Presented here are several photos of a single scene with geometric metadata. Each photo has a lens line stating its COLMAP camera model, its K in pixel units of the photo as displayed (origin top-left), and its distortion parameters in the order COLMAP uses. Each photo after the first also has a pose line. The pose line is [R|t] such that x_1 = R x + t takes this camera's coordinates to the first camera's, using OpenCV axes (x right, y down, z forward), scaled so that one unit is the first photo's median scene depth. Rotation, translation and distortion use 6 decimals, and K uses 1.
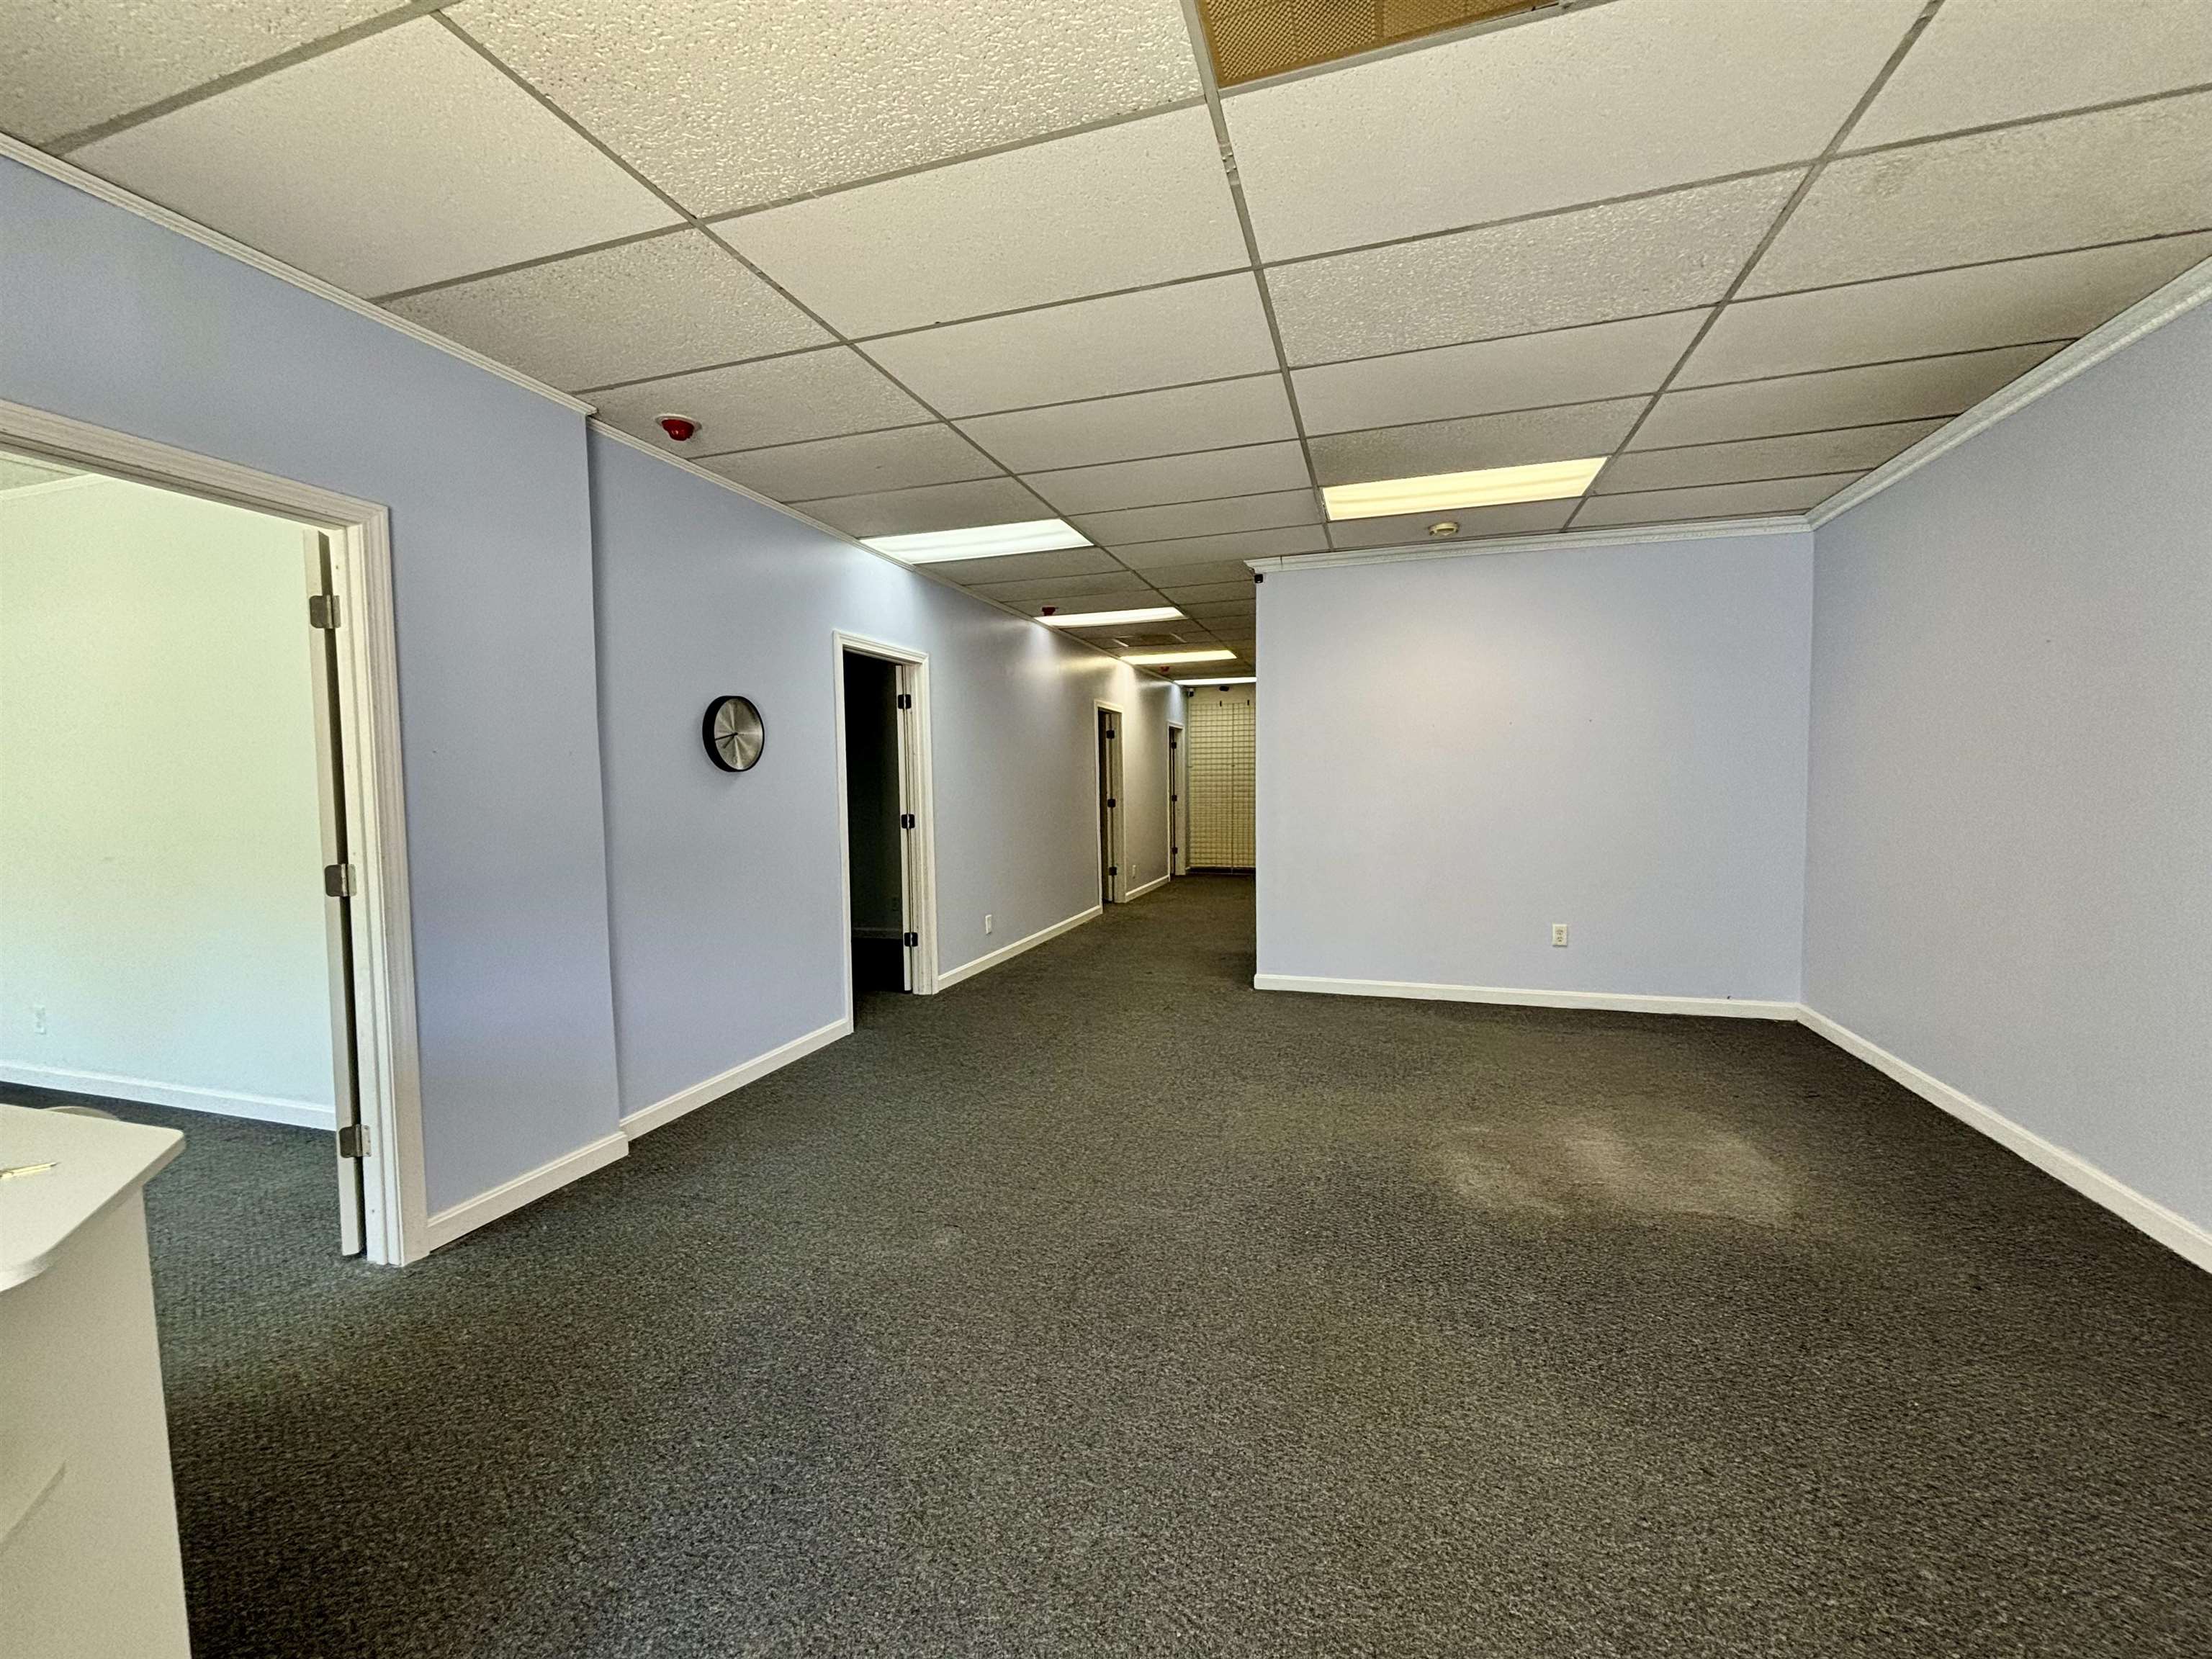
lens RADIAL K [[880.0, 0, 1100.1], [0, 880.0, 827.3], [0, 0, 1]] dist [-0.000827, -0.000075]
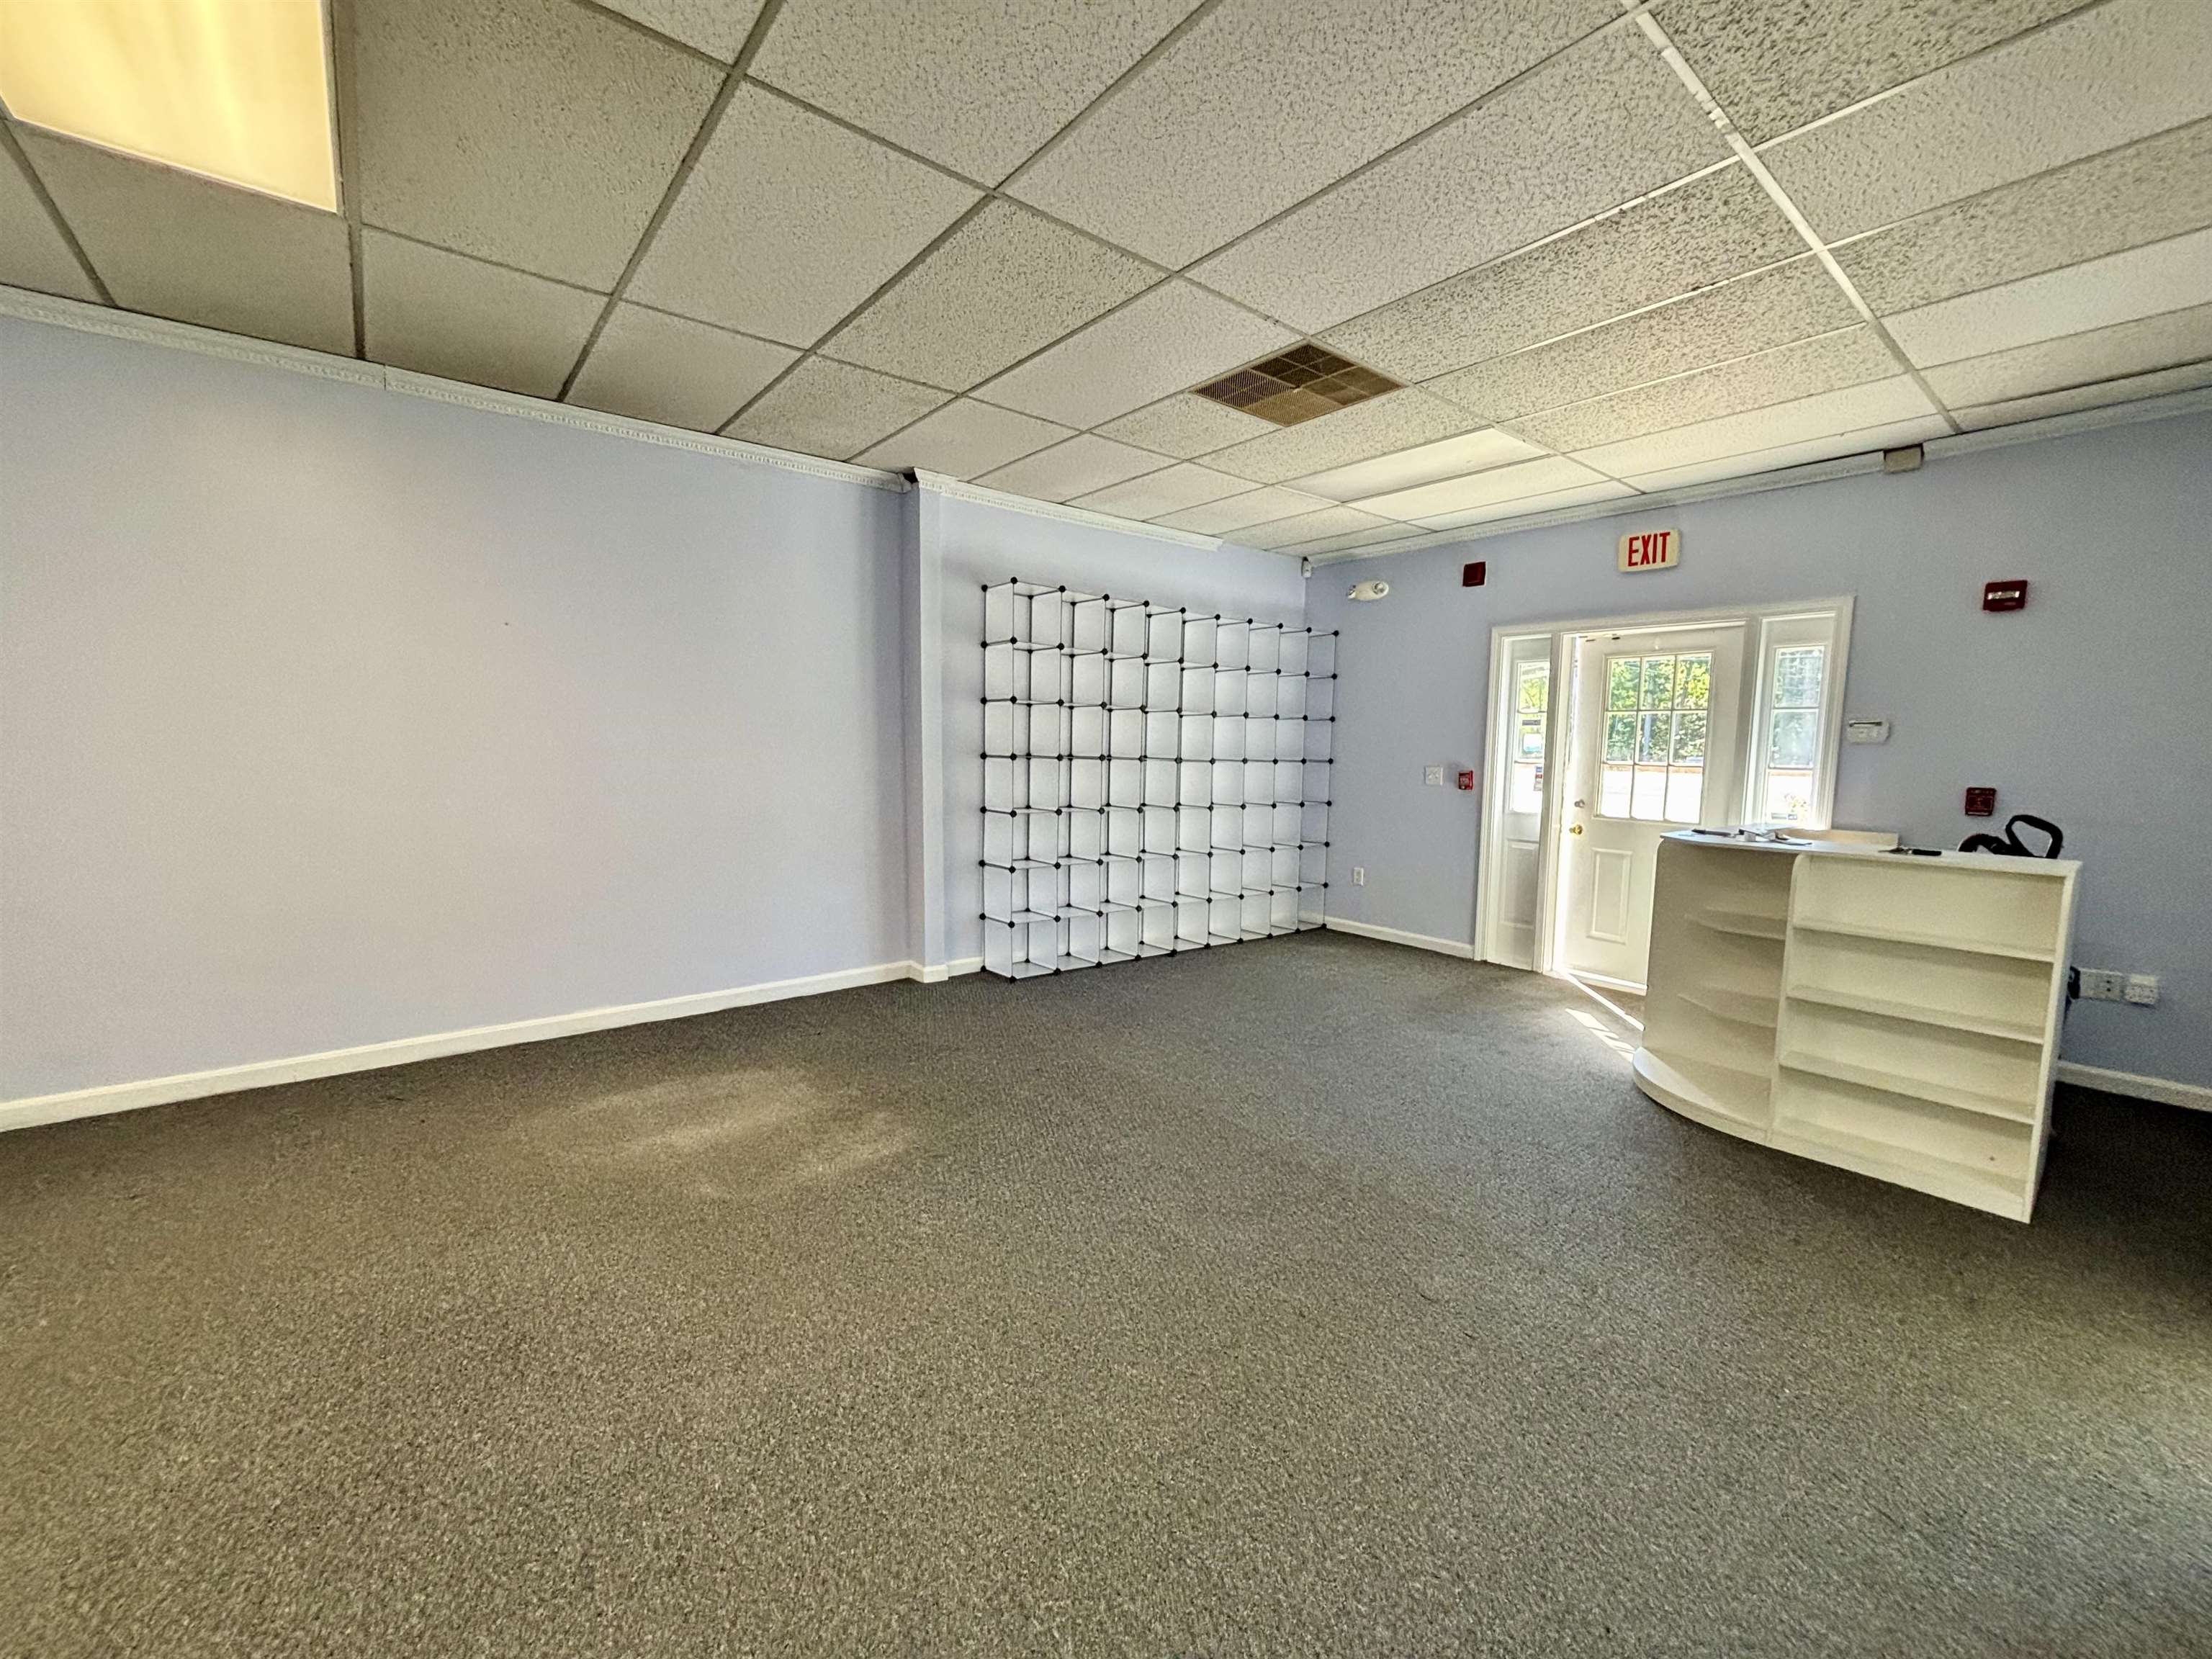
lens RADIAL K [[888.2, 0, 1106.5], [0, 888.2, 833.5], [0, 0, 1]] dist [-0.000900, -0.000080]
pose [[-0.835328, -0.053687, 0.547125, -0.195632], [0.027974, 0.989780, 0.139832, -0.045654], [-0.549040, 0.132110, -0.825289, 1.008941]]
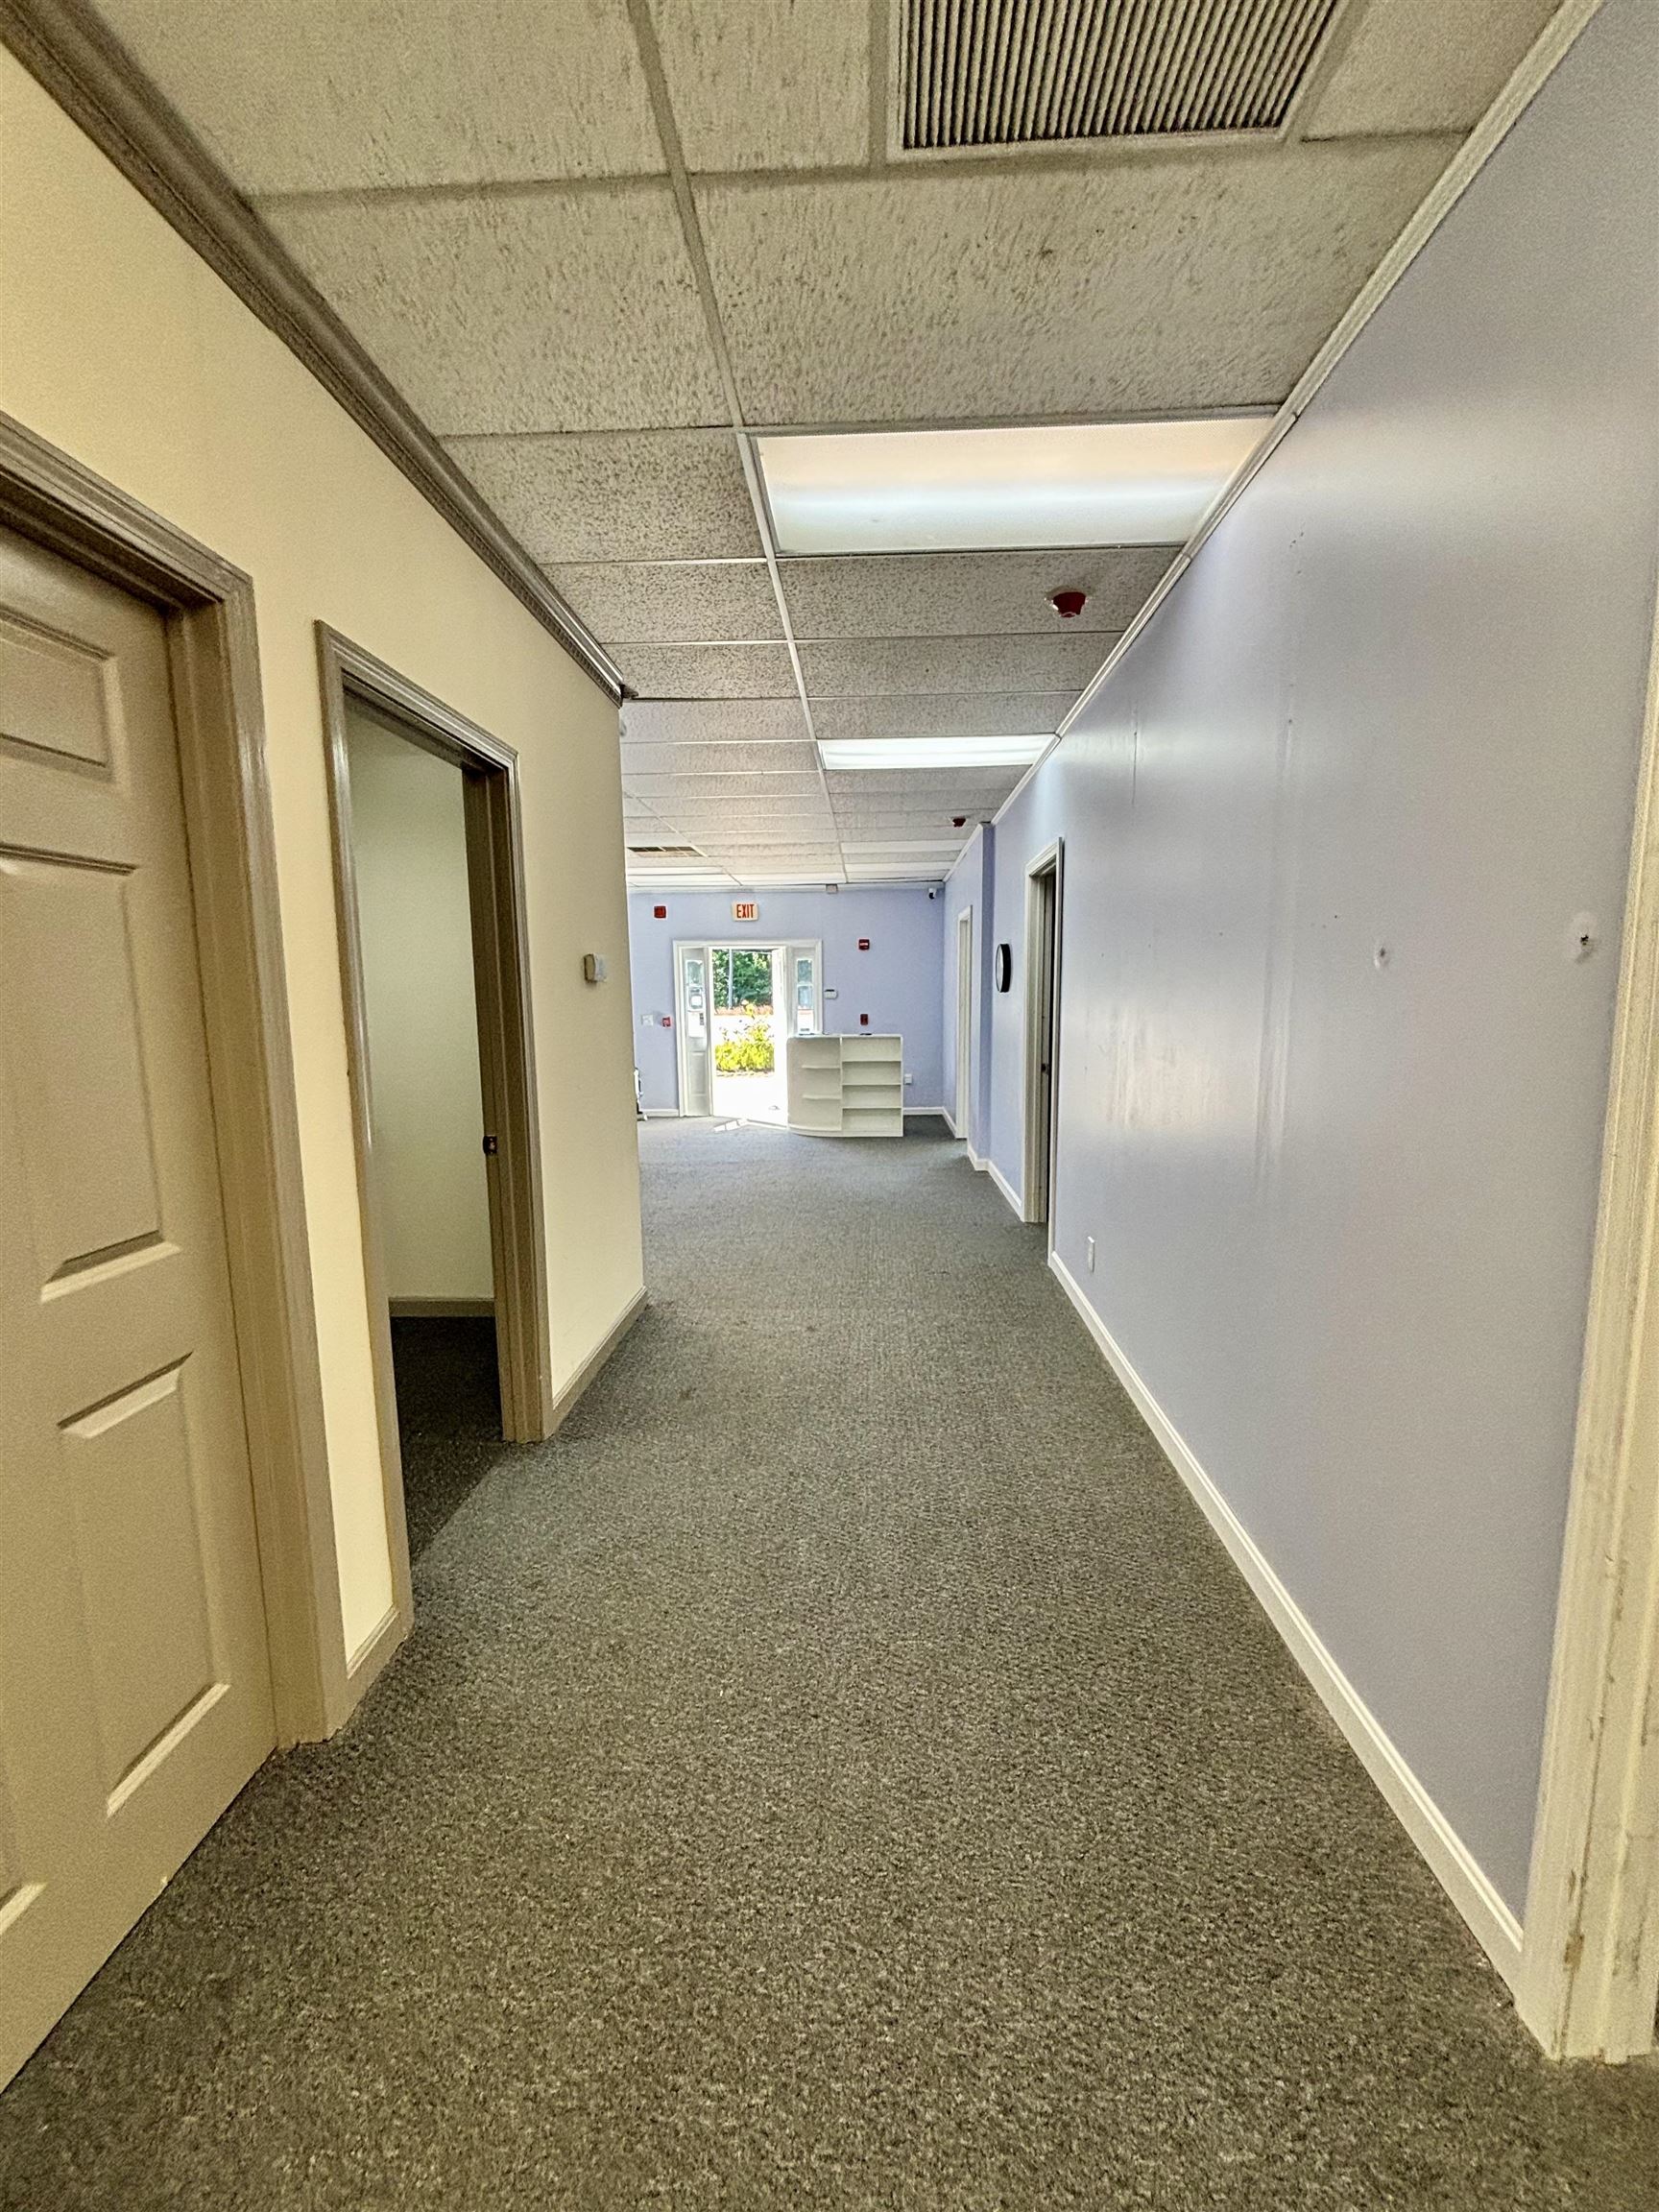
lens RADIAL K [[888.2, 0, 829.5], [0, 888.2, 1106.0], [0, 0, 1]] dist [-0.000900, -0.000080]
pose [[-0.965652, 0.056518, -0.253616, 0.235684], [0.010258, 0.983589, 0.180131, -0.126164], [0.259635, 0.171342, -0.950385, 2.004122]]
